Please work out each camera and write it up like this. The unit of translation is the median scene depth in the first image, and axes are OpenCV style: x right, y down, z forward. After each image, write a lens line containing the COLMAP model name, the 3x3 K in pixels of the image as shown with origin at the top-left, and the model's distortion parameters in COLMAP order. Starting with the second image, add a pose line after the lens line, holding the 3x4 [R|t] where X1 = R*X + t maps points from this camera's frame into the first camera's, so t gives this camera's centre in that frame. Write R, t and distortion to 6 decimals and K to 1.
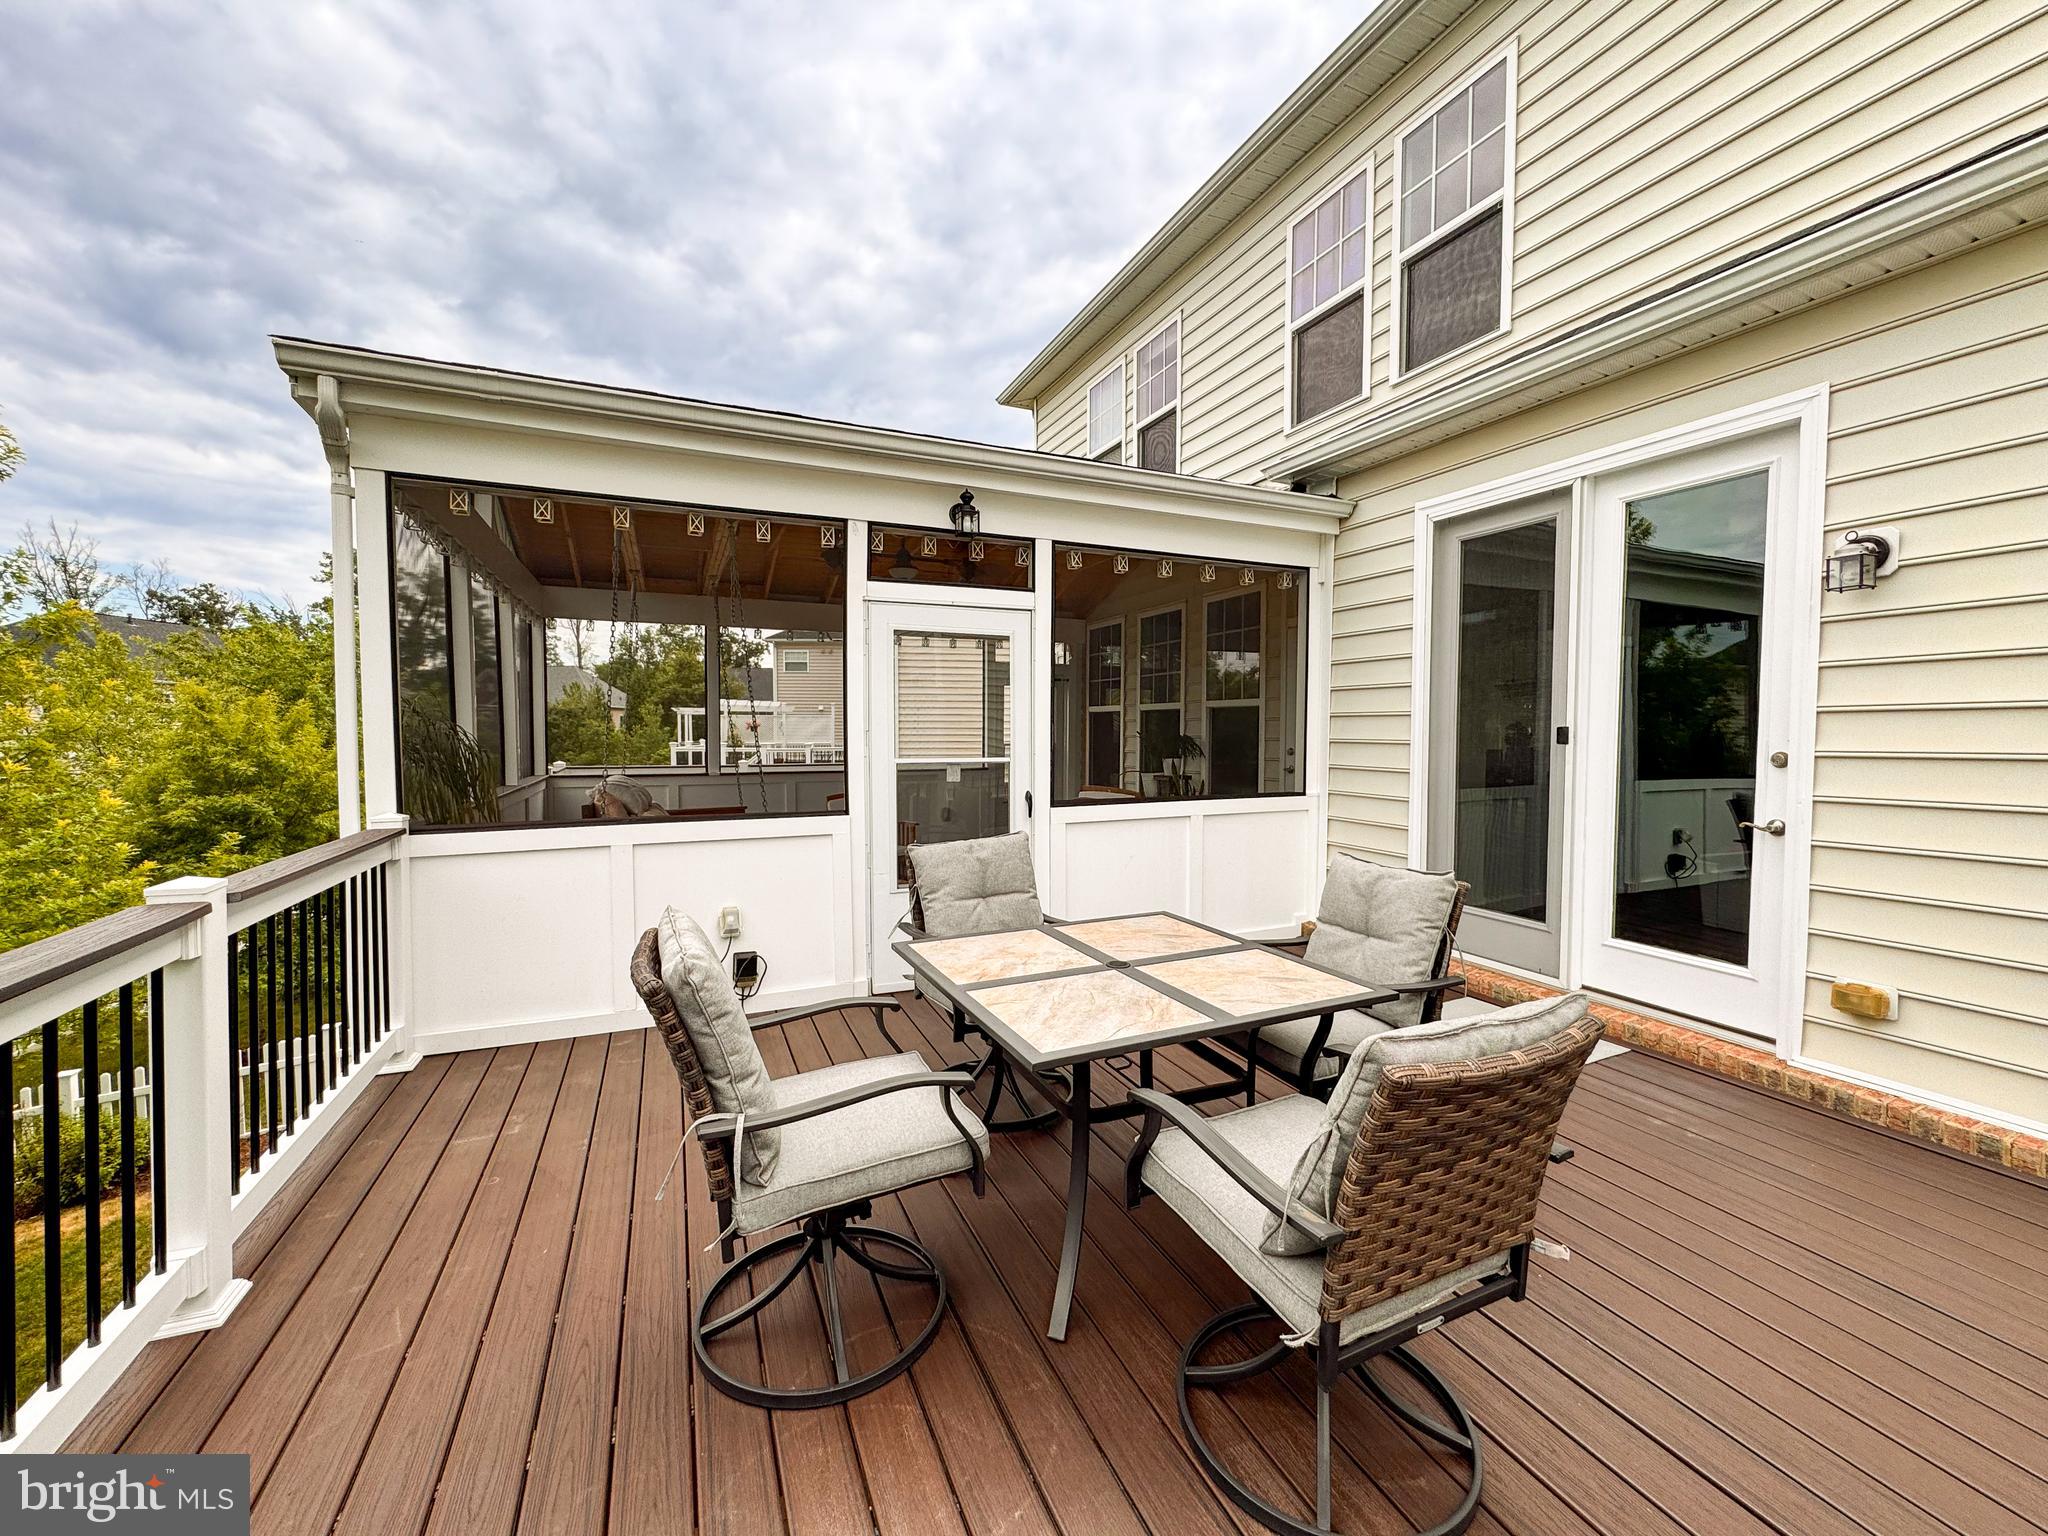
lens RADIAL K [[824.7, 0, 1028.9], [0, 824.7, 751.3], [0, 0, 1]] dist [-0.000721, -0.000181]
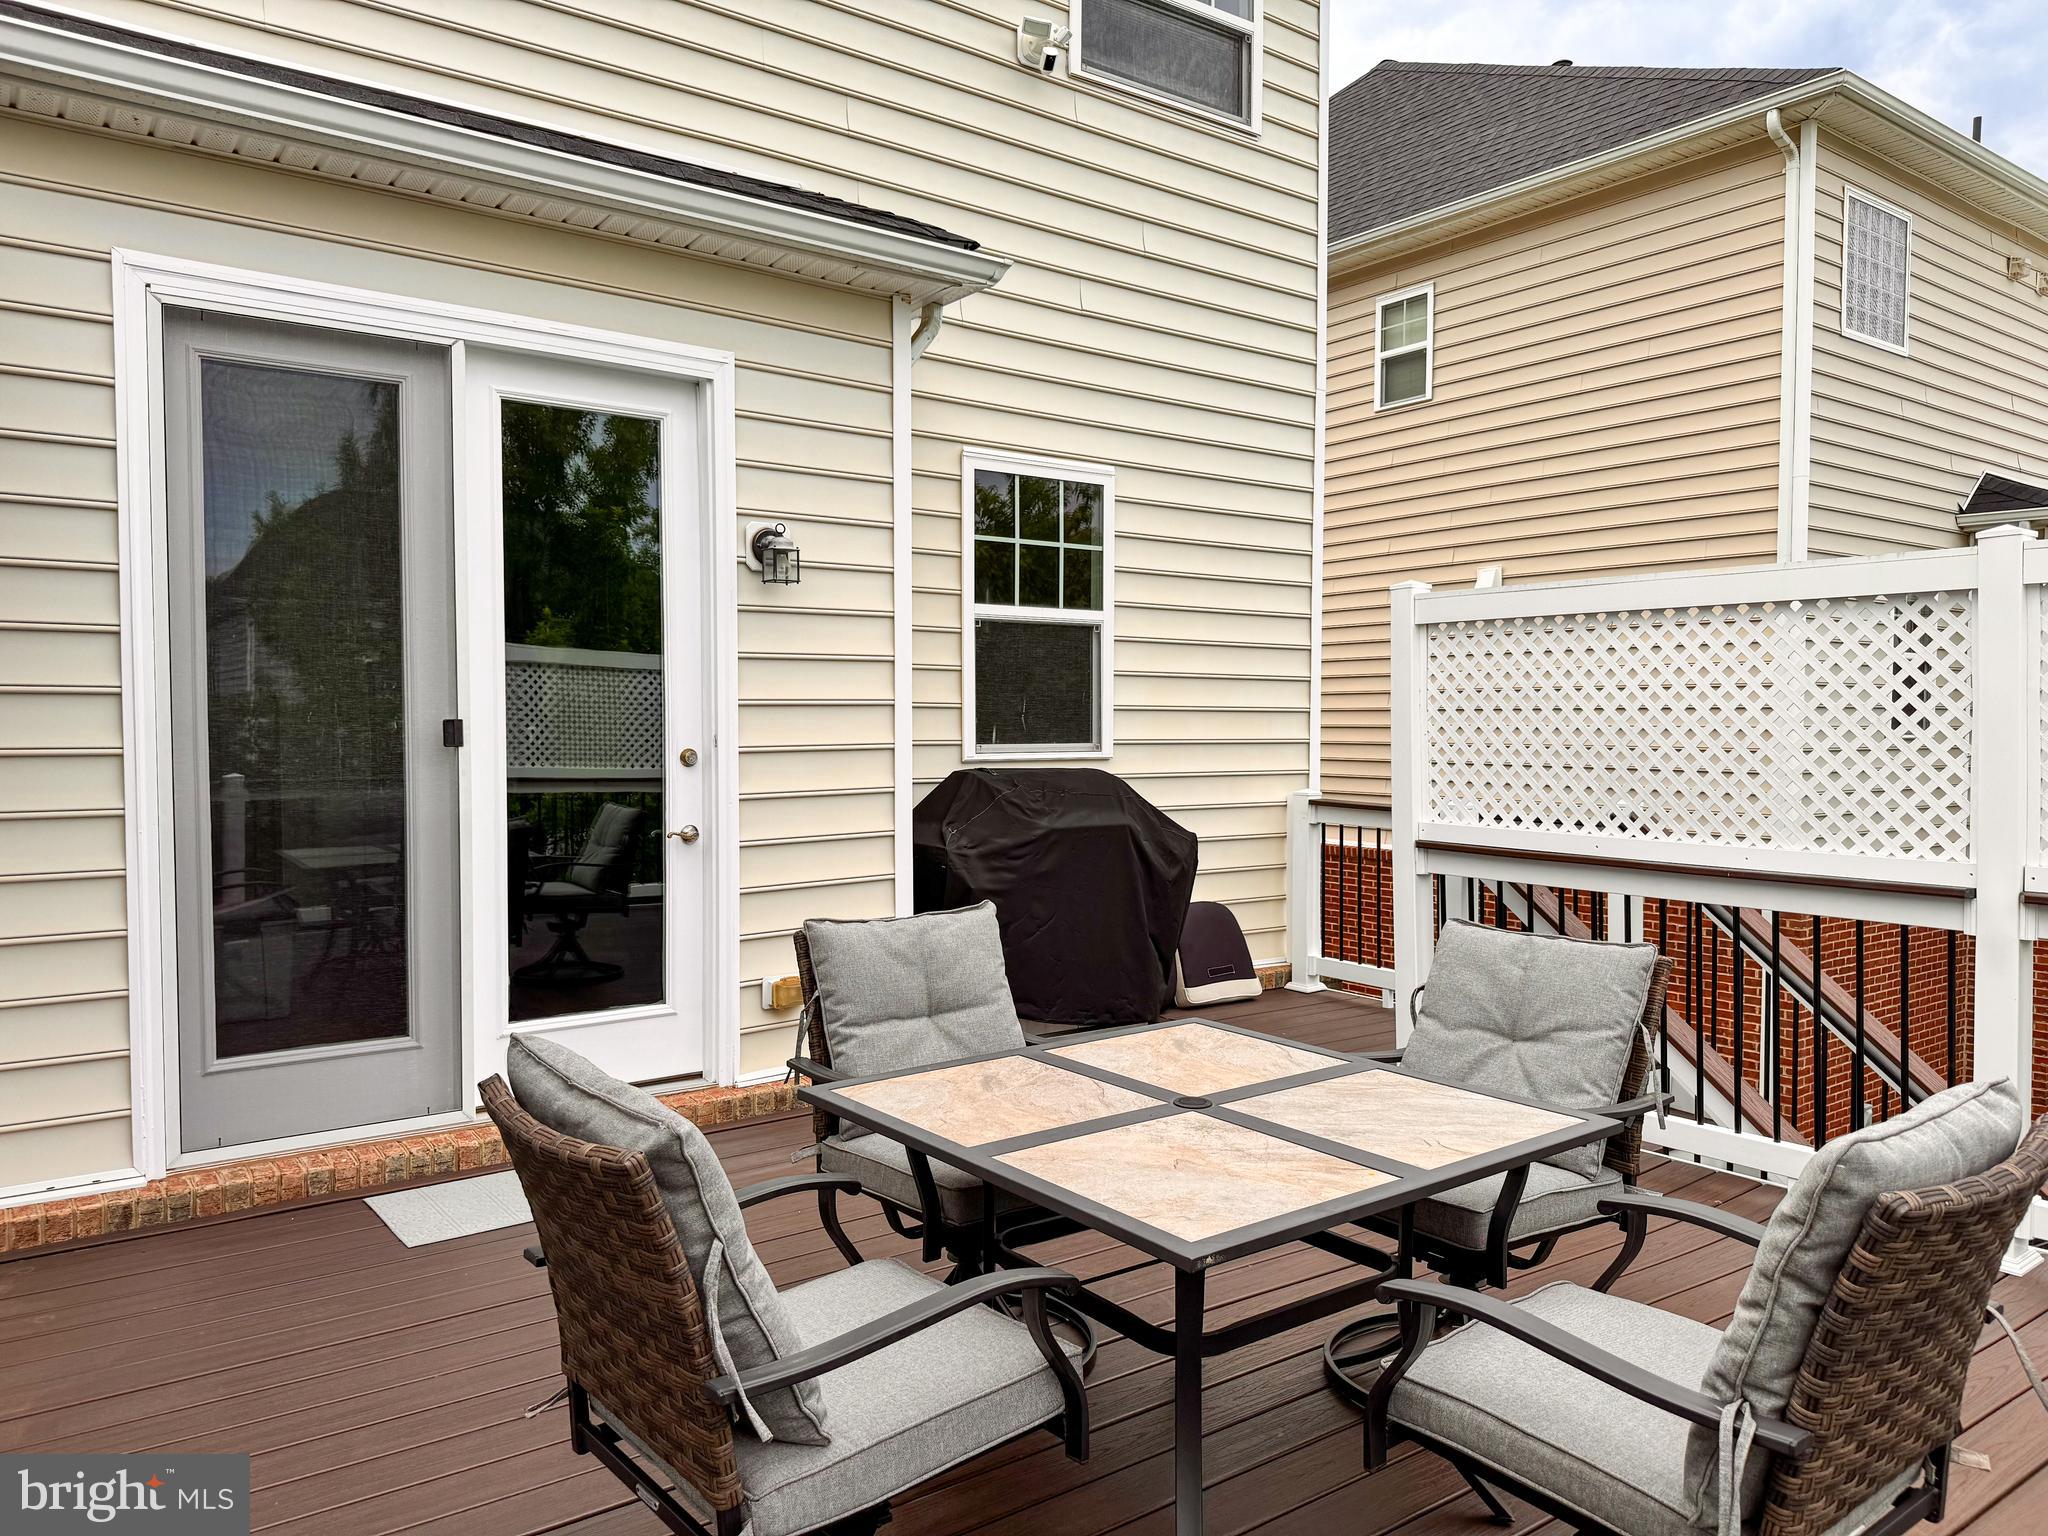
lens RADIAL K [[1416.4, 0, 1024.5], [0, 1416.4, 771.8], [0, 0, 1]] dist [0.001836, -0.000504]
pose [[-0.224001, -0.032915, 0.974033, -0.674652], [0.025738, 0.998881, 0.039674, -0.026320], [-0.974249, 0.033956, -0.222903, 1.023638]]
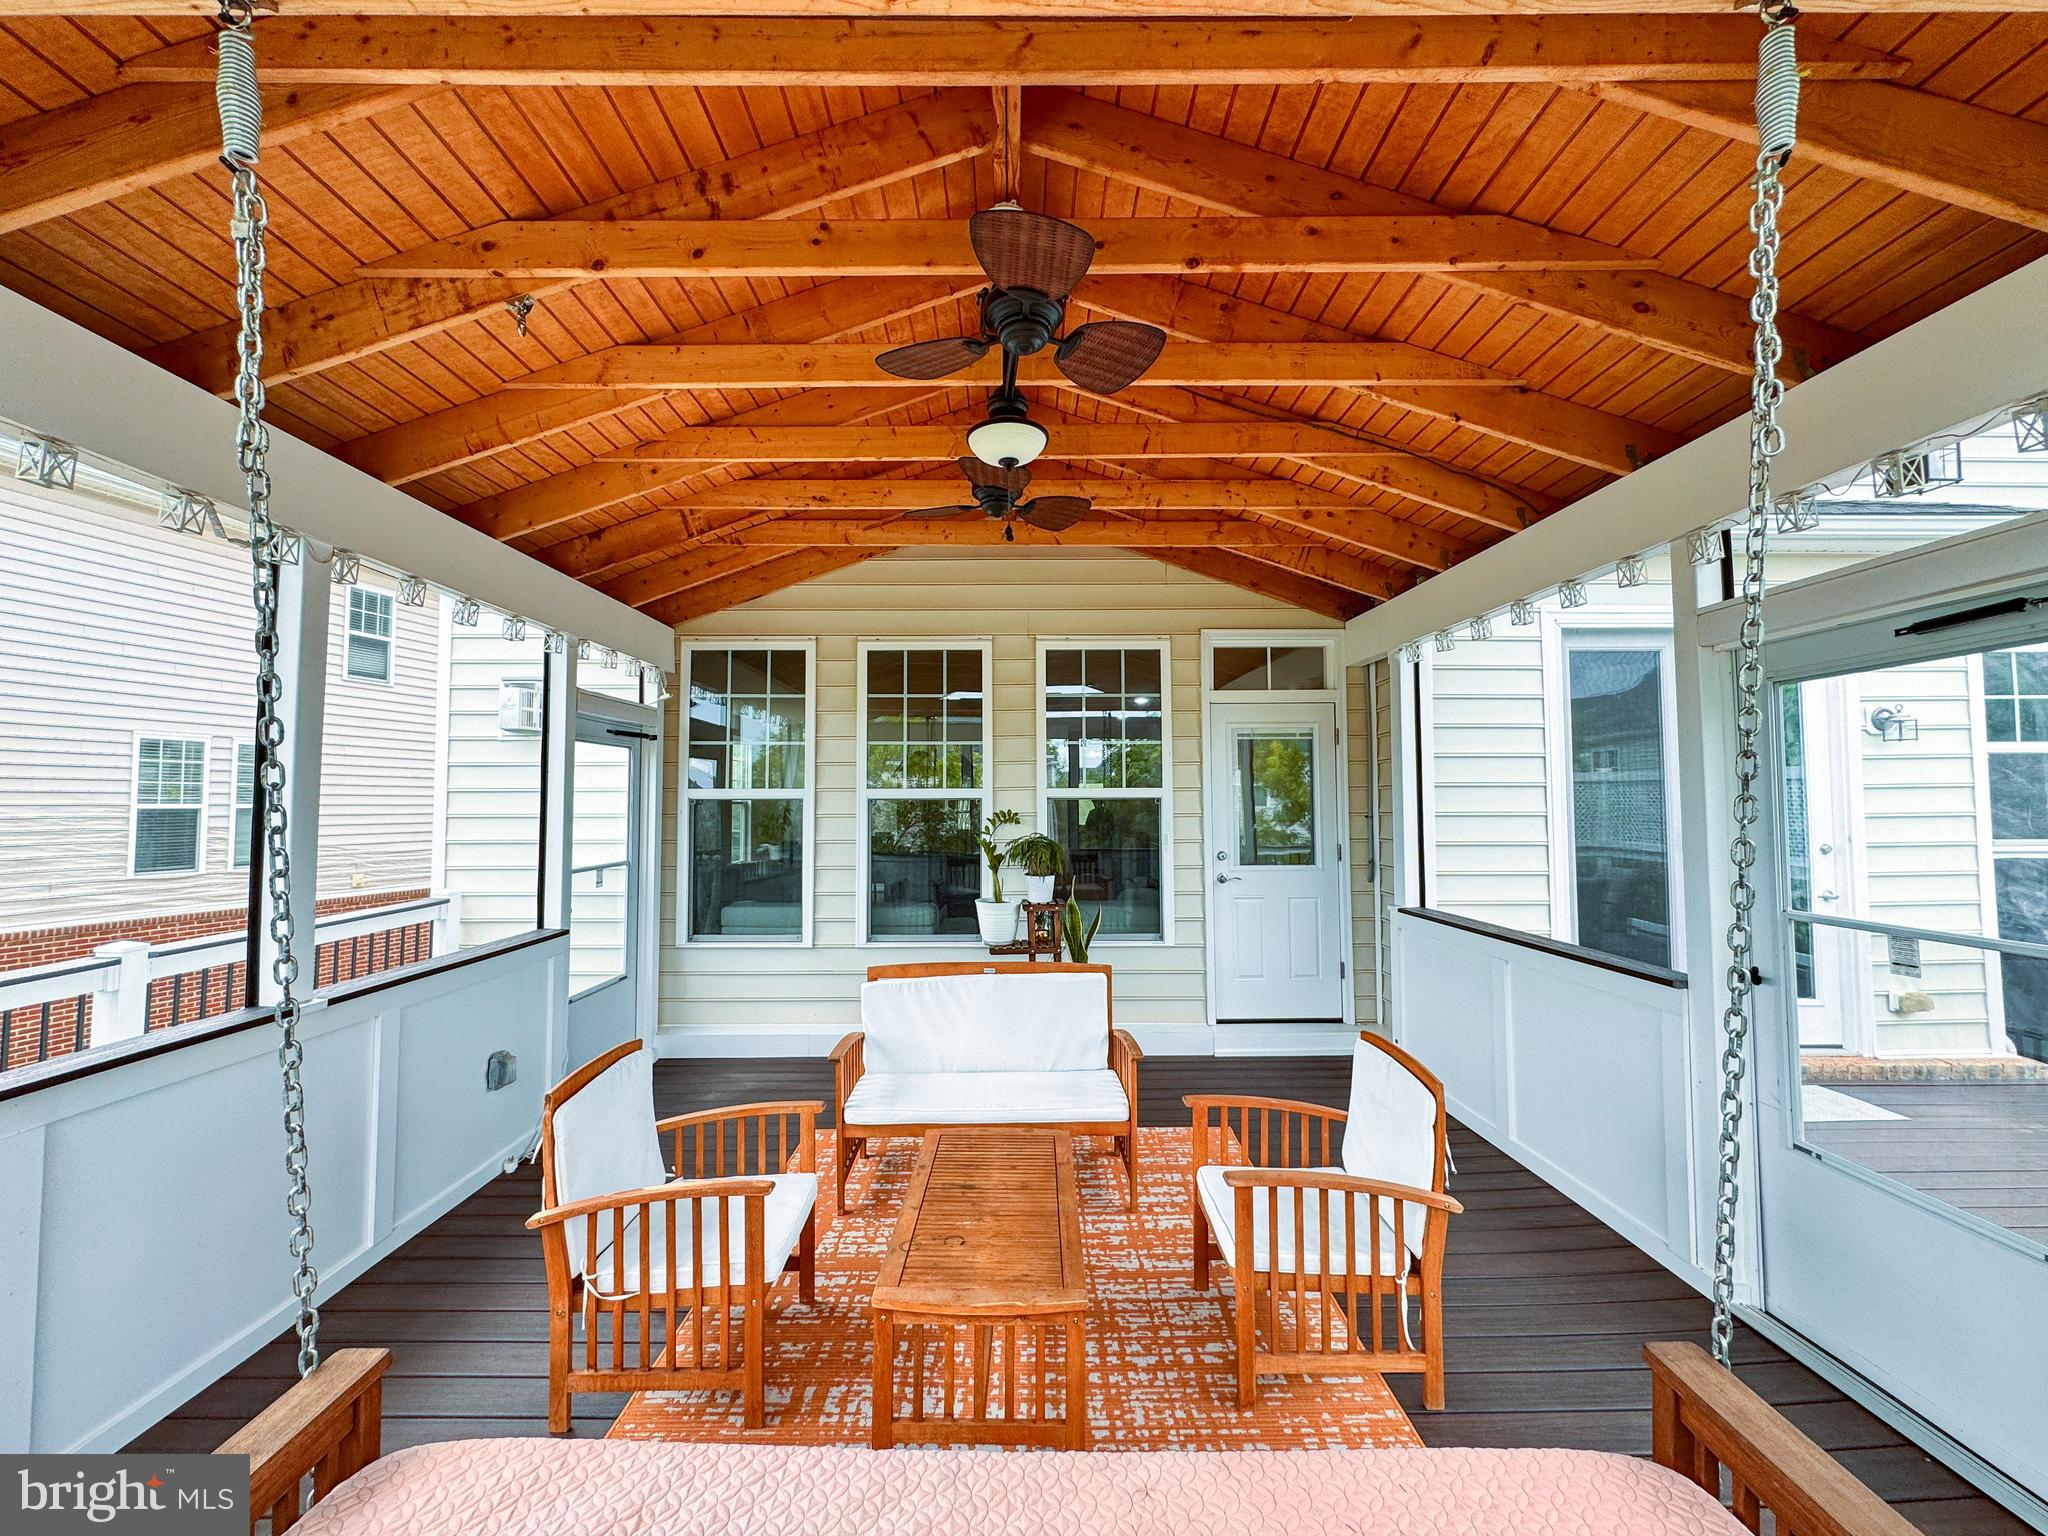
lens RADIAL K [[824.7, 0, 1020.2], [0, 824.7, 770.4], [0, 0, 1]] dist [-0.000721, -0.000181]
pose [[0.407282, 0.043072, 0.912286, -1.036856], [0.028447, 0.997804, -0.059810, -0.084610], [-0.912859, 0.050312, 0.405163, 1.758278]]
